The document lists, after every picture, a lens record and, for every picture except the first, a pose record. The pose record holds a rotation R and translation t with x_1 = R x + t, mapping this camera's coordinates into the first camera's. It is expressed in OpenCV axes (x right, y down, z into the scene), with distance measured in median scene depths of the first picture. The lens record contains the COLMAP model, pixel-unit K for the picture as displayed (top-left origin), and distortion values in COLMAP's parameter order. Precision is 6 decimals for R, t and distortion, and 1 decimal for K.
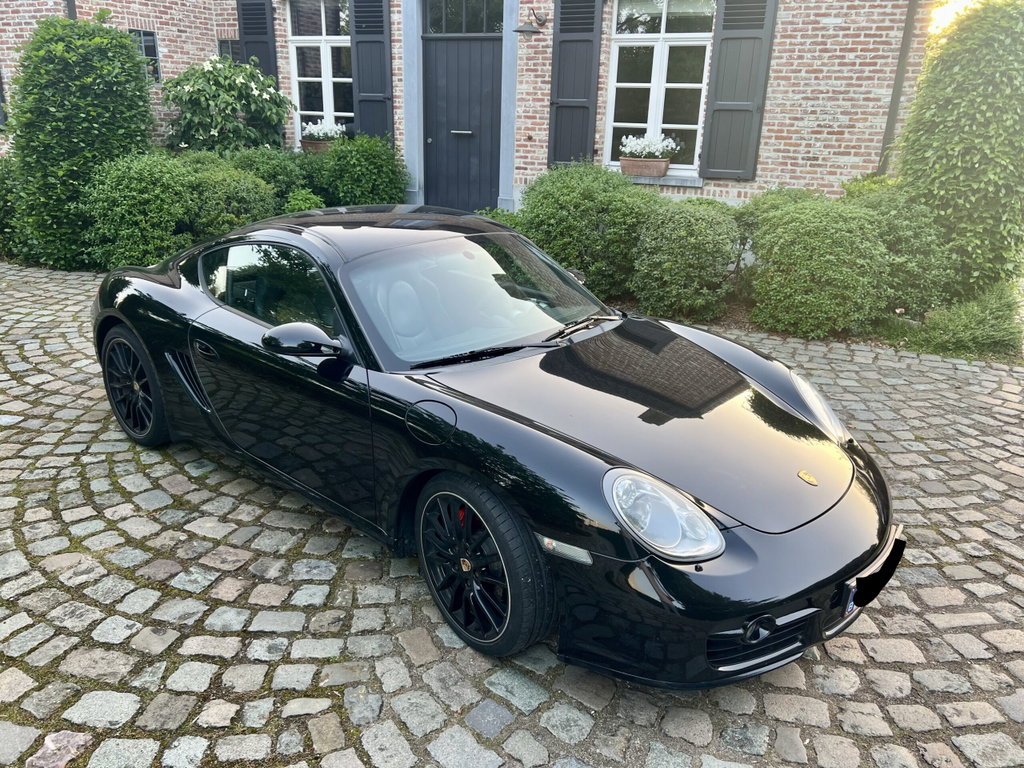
lens RADIAL K [[702.6, 0, 510.8], [0, 702.6, 381.0], [0, 0, 1]] dist [0.034557, -0.026490]
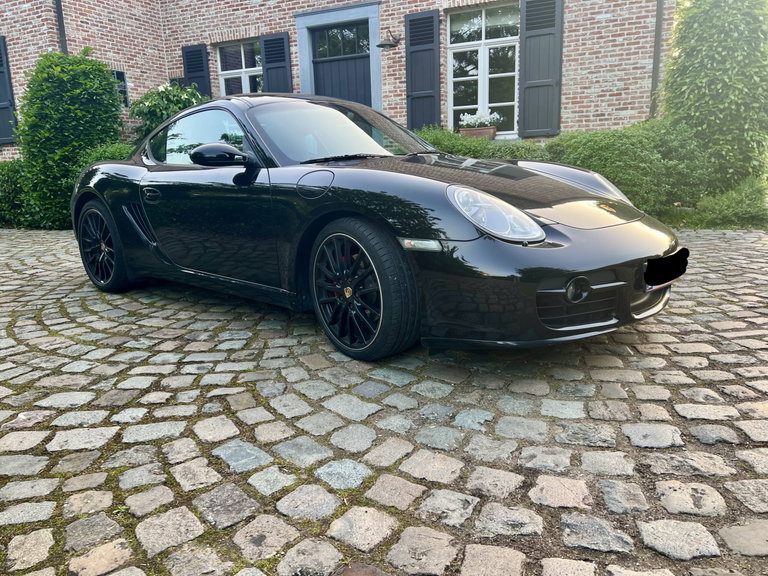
lens RADIAL K [[526.9, 0, 384.0], [0, 526.9, 291.4], [0, 0, 1]] dist [0.034557, -0.026490]
pose [[0.997958, -0.061750, -0.016336, 0.007561], [0.059408, 0.991266, -0.117736, 0.163095], [0.023464, 0.116525, 0.992911, 0.018920]]
